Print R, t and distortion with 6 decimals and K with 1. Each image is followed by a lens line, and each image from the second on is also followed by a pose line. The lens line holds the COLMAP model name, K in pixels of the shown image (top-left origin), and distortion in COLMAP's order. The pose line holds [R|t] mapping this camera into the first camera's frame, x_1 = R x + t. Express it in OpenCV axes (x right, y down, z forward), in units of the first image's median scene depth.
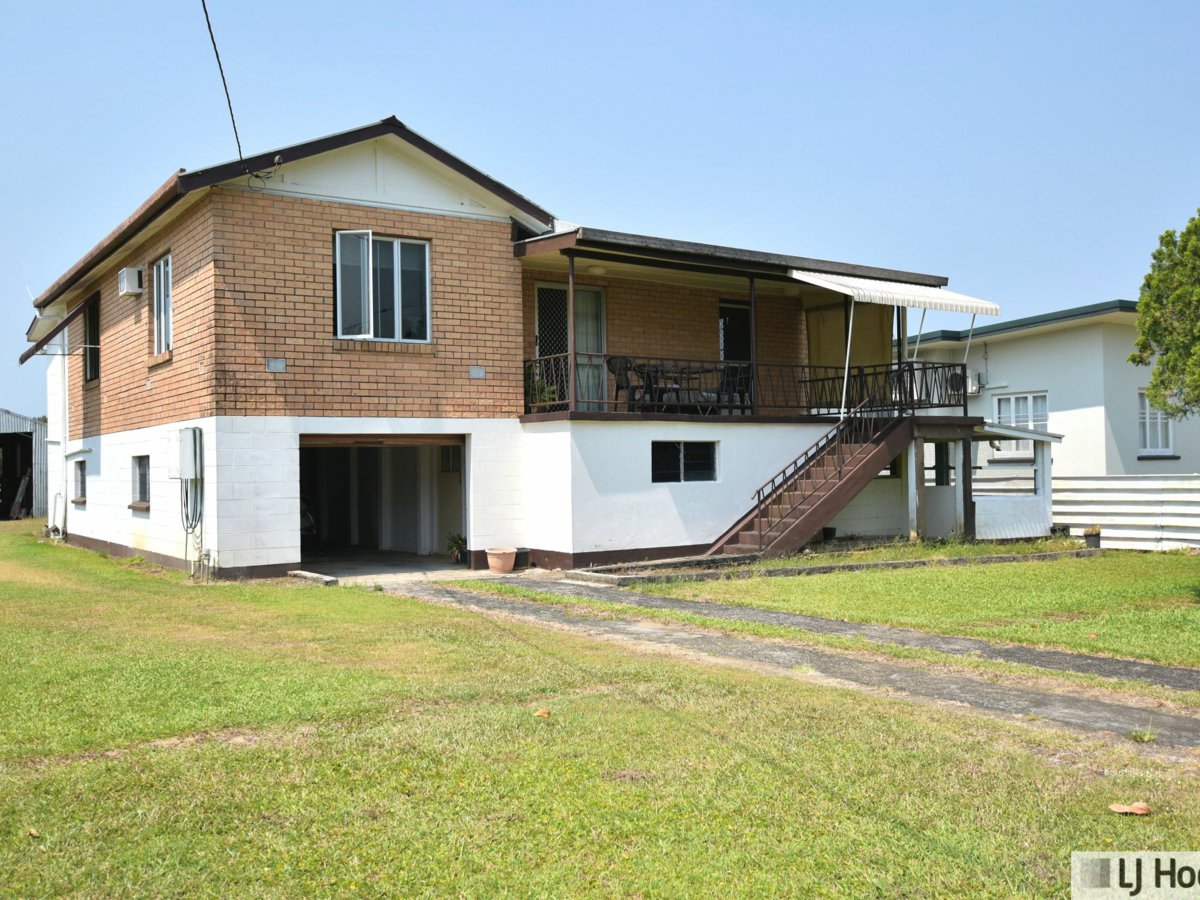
lens RADIAL K [[1059.1, 0, 600.0], [0, 1059.1, 450.0], [0, 0, 1]] dist [0.002128, 0.000556]
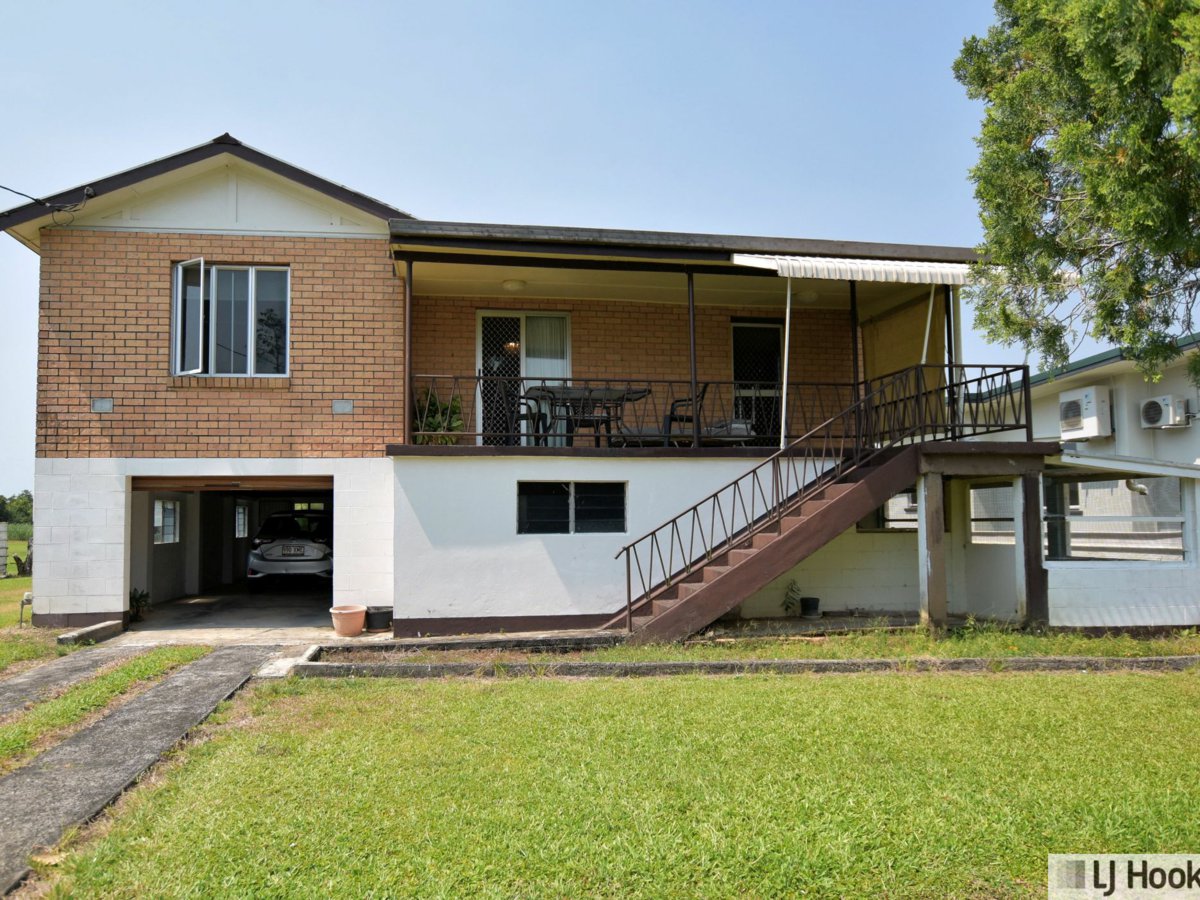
lens RADIAL K [[768.5, 0, 598.2], [0, 768.5, 477.3], [0, 0, 1]] dist [-0.011229, -0.000910]
pose [[0.900477, -0.015478, -0.434628, 0.370427], [0.000546, 0.999406, -0.034459, 0.008861], [0.434903, 0.030792, 0.899951, 0.528466]]
